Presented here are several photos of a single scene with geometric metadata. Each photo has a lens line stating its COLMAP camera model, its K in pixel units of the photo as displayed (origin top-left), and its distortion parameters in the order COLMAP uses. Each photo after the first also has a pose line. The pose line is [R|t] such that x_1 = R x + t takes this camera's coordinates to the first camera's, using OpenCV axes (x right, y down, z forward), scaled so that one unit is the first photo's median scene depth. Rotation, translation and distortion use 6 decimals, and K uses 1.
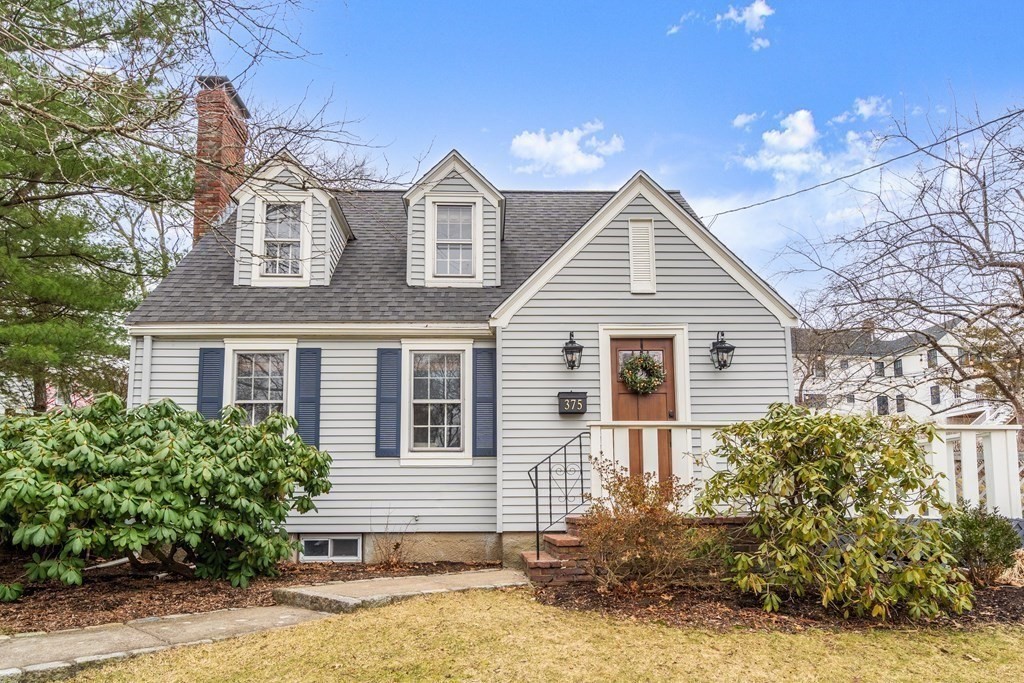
lens RADIAL K [[594.0, 0, 520.1], [0, 594.0, 450.2], [0, 0, 1]] dist [0.016928, 0.002838]
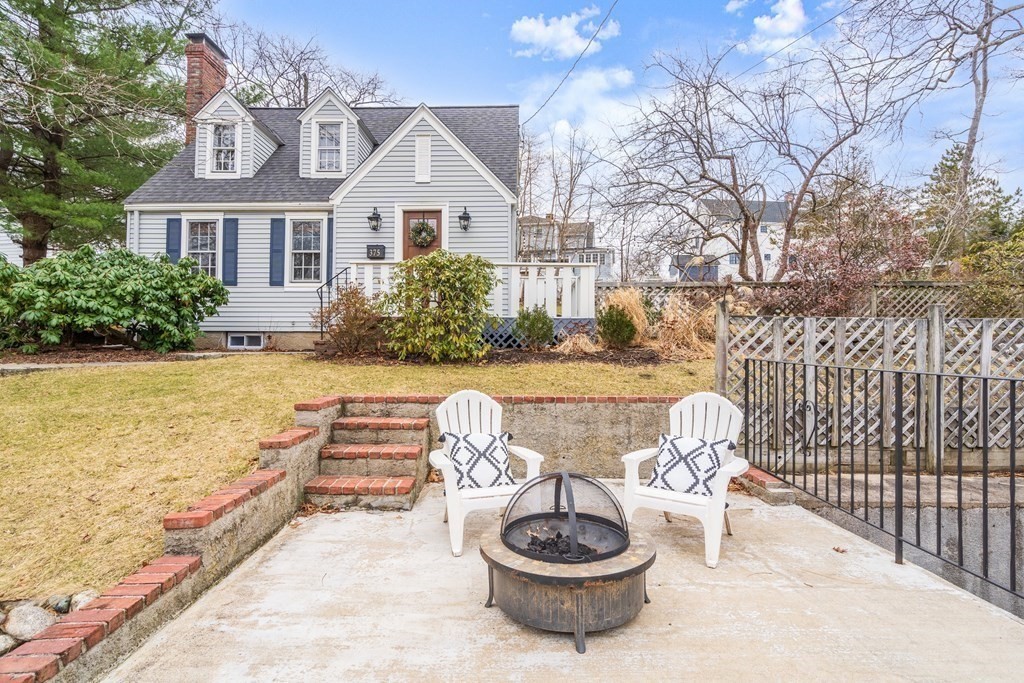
lens RADIAL K [[496.1, 0, 521.3], [0, 496.1, 332.9], [0, 0, 1]] dist [0.027204, -0.000088]
pose [[0.996468, 0.010821, -0.083273, 0.577866], [-0.005524, 0.997962, 0.063579, 0.051042], [0.083791, -0.062895, 0.994497, -0.325113]]
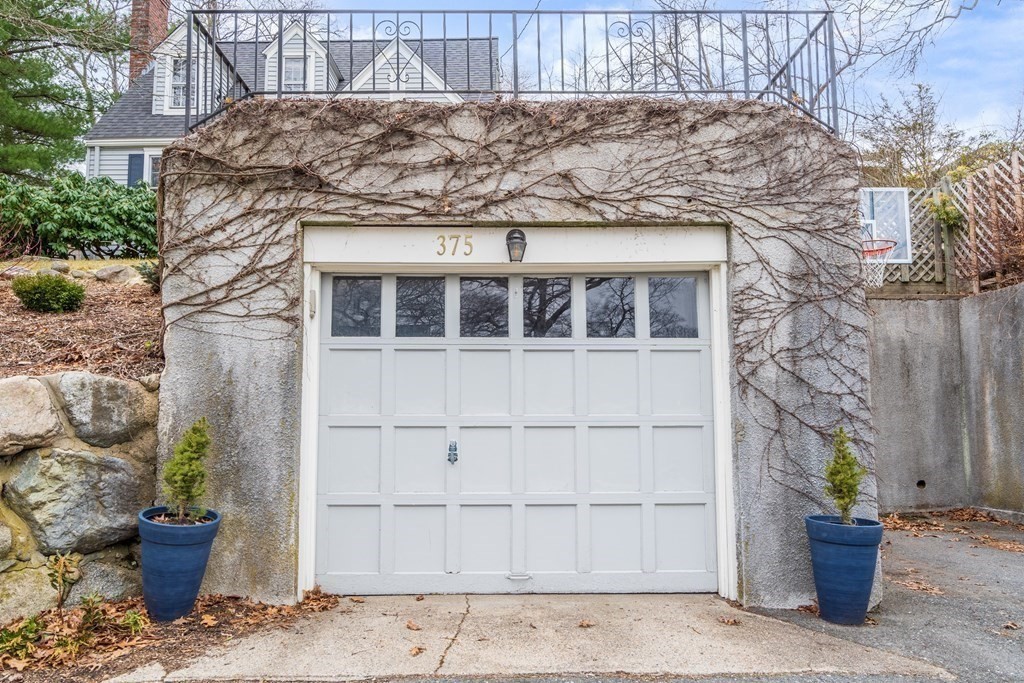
lens RADIAL K [[800.5, 0, 503.2], [0, 800.5, 342.3], [0, 0, 1]] dist [0.055792, -0.001347]
pose [[0.995365, 0.003850, -0.096097, 0.690367], [-0.004170, 0.999986, -0.003129, 0.345975], [0.096083, 0.003515, 0.995367, -1.093512]]
